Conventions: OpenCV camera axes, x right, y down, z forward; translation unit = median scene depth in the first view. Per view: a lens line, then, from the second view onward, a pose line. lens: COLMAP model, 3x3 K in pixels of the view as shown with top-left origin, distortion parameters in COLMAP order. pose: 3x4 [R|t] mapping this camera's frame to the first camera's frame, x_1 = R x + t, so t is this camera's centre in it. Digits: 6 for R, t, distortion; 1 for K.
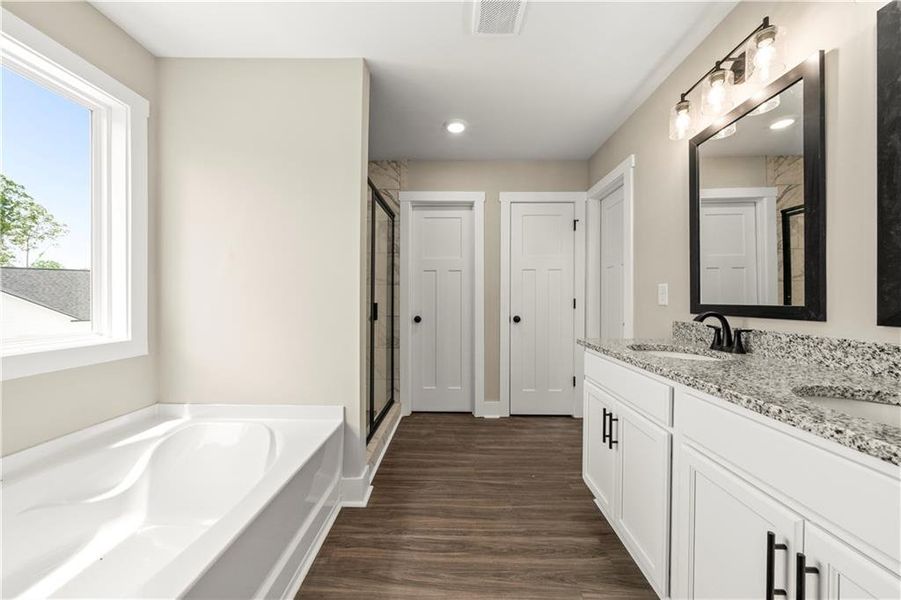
lens RADIAL K [[326.3, 0, 448.7], [0, 326.3, 300.4], [0, 0, 1]] dist [-0.003839, -0.000022]
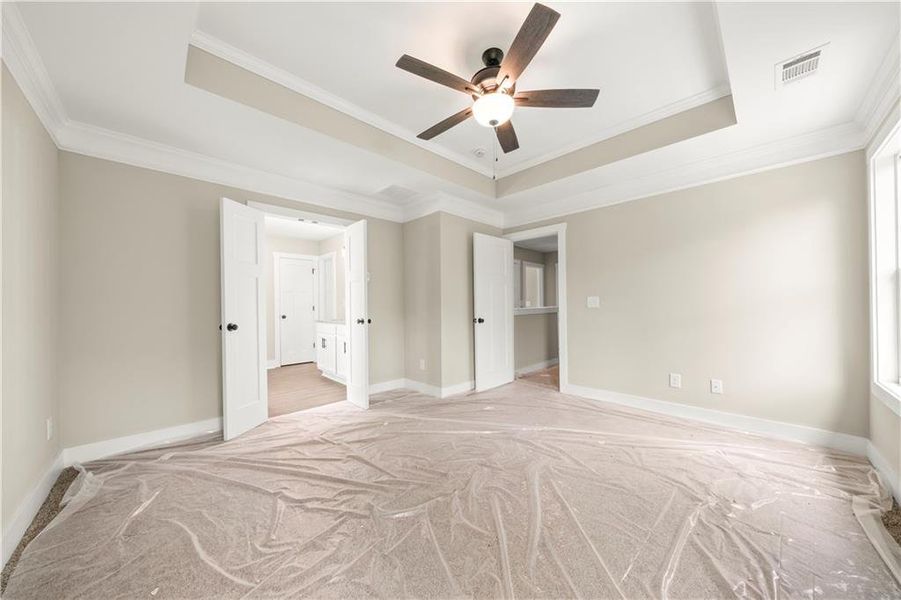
lens RADIAL K [[308.9, 0, 460.0], [0, 308.9, 310.0], [0, 0, 1]] dist [-0.005471, -0.000131]
pose [[0.695261, -0.017334, 0.718549, -0.812759], [0.014184, 0.999845, 0.010395, 0.027229], [-0.718618, 0.002964, 0.695399, -2.222963]]
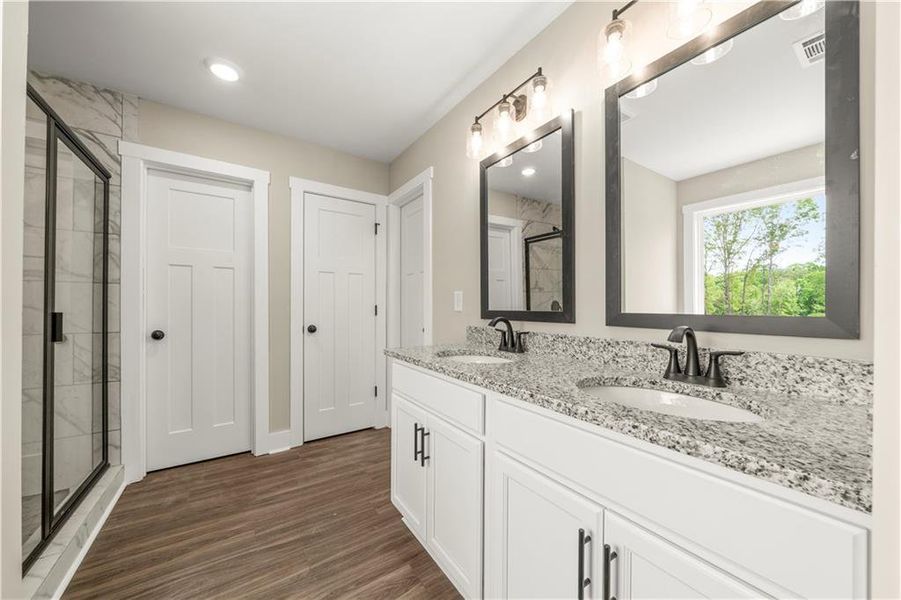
lens RADIAL K [[326.3, 0, 452.9], [0, 326.3, 306.2], [0, 0, 1]] dist [-0.003839, -0.000022]
pose [[0.812740, -0.001871, 0.582623, 0.021857], [0.002727, 0.999996, -0.000593, -0.002336], [-0.582620, 0.002071, 0.812742, 0.179816]]
